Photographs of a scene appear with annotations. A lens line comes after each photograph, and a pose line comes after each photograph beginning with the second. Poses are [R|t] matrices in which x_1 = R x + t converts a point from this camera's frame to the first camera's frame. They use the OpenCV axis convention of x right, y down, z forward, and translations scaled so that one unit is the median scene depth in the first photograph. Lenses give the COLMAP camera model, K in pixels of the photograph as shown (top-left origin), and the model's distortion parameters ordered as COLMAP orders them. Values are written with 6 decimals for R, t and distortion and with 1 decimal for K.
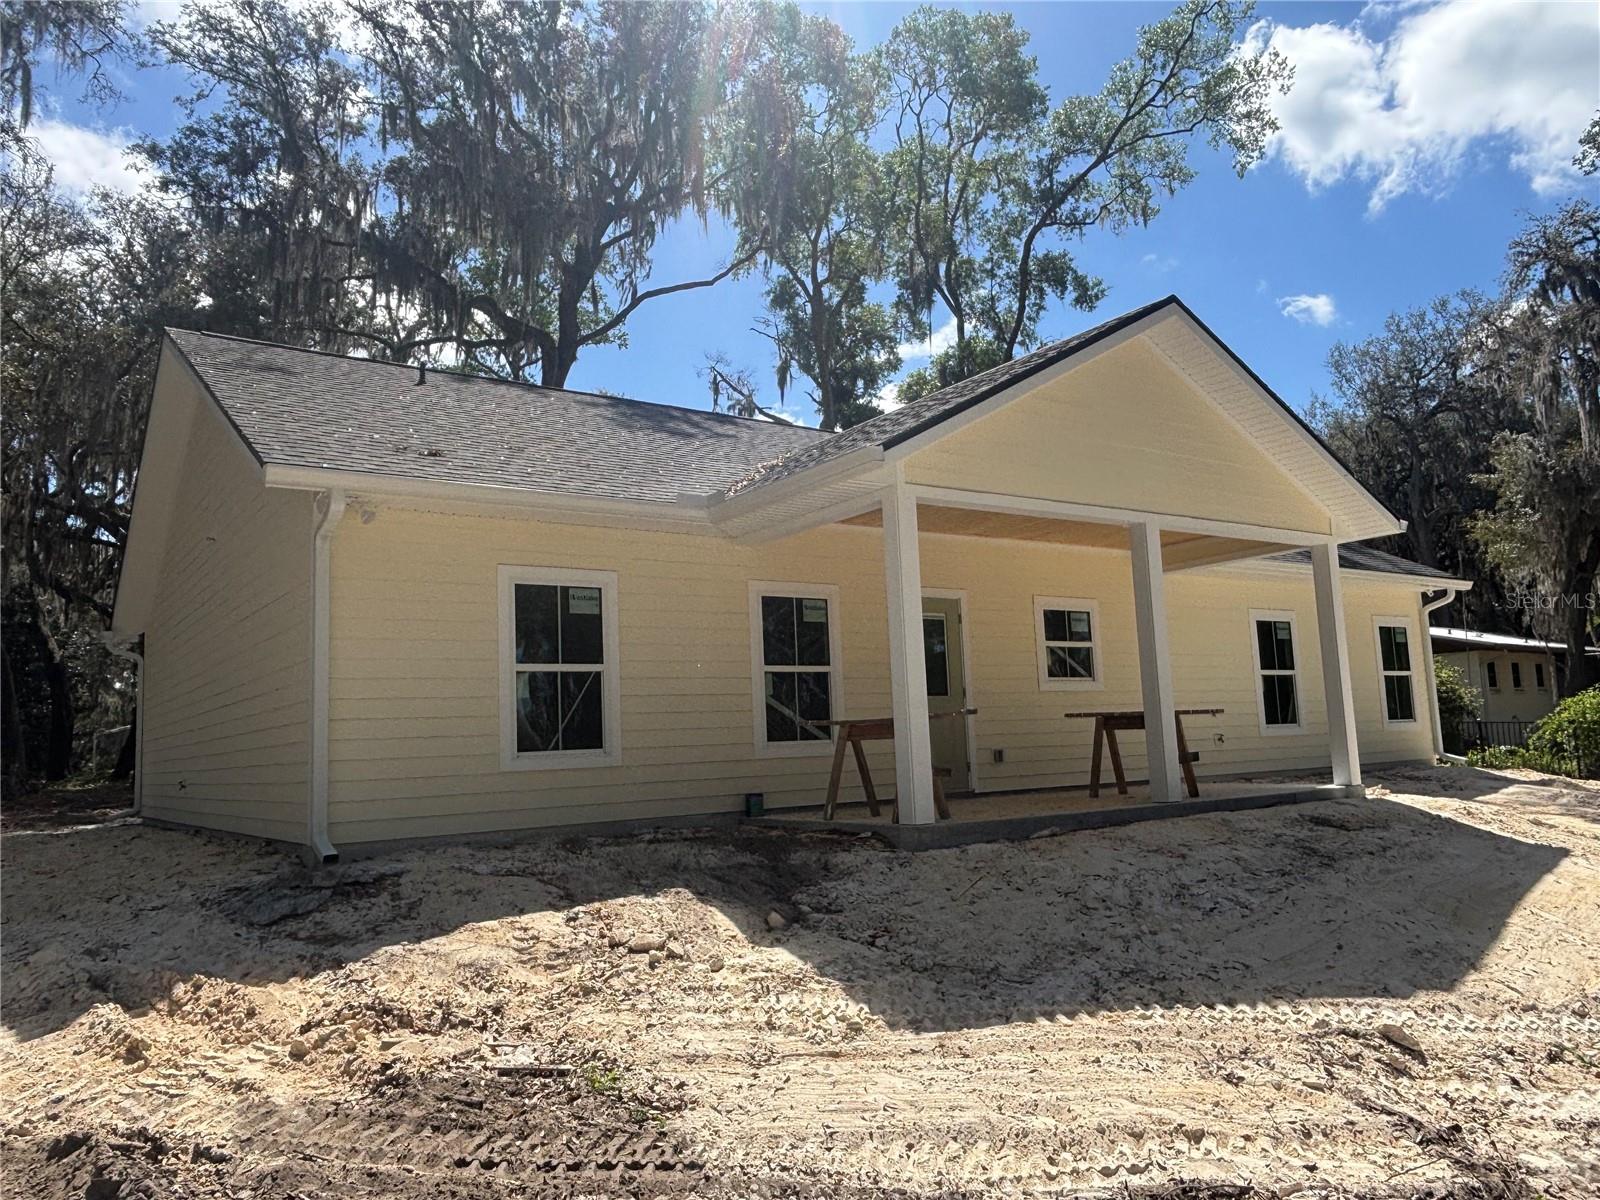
lens RADIAL K [[1153.7, 0, 800.0], [0, 1153.7, 600.0], [0, 0, 1]] dist [0.005317, 0.001980]
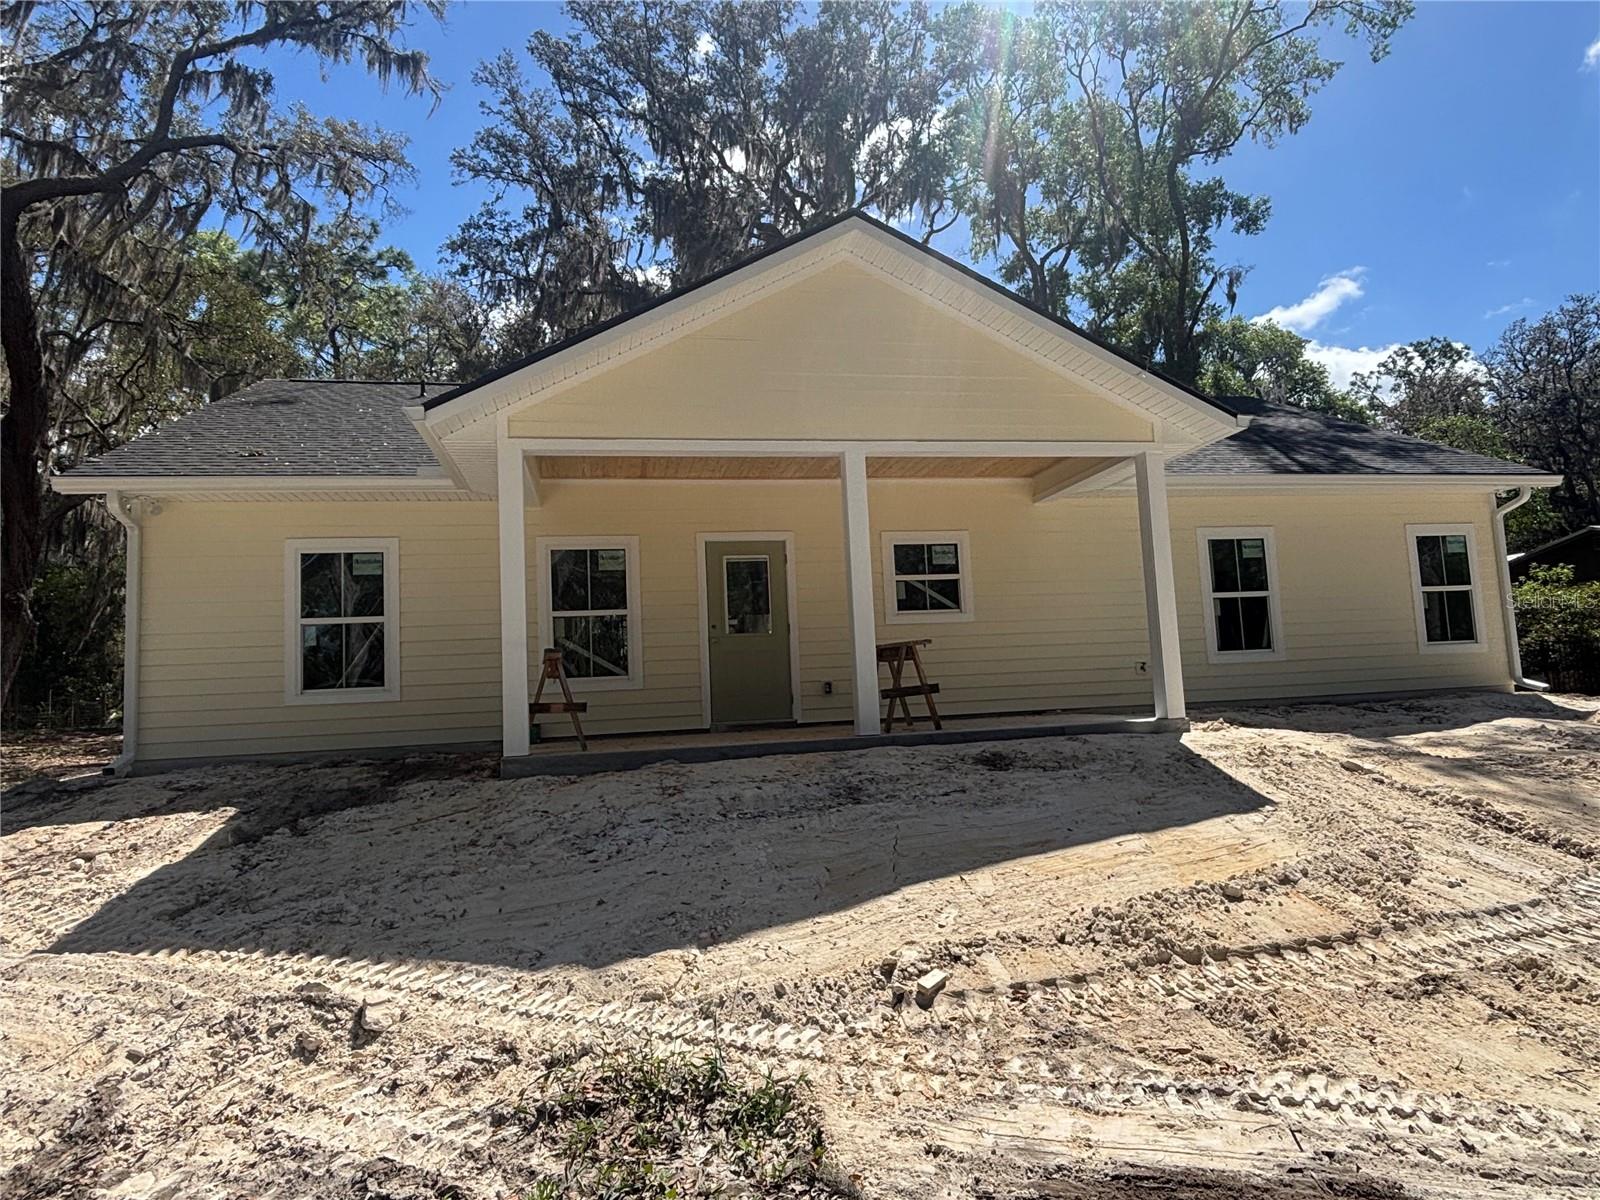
lens RADIAL K [[918.0, 0, 800.0], [0, 918.0, 600.0], [0, 0, 1]] dist [0.018036, 0.000064]
pose [[0.920717, -0.035072, -0.388652, 0.452575], [0.057565, 0.997264, 0.046378, 0.014739], [0.385962, -0.065074, 0.920217, 0.219385]]
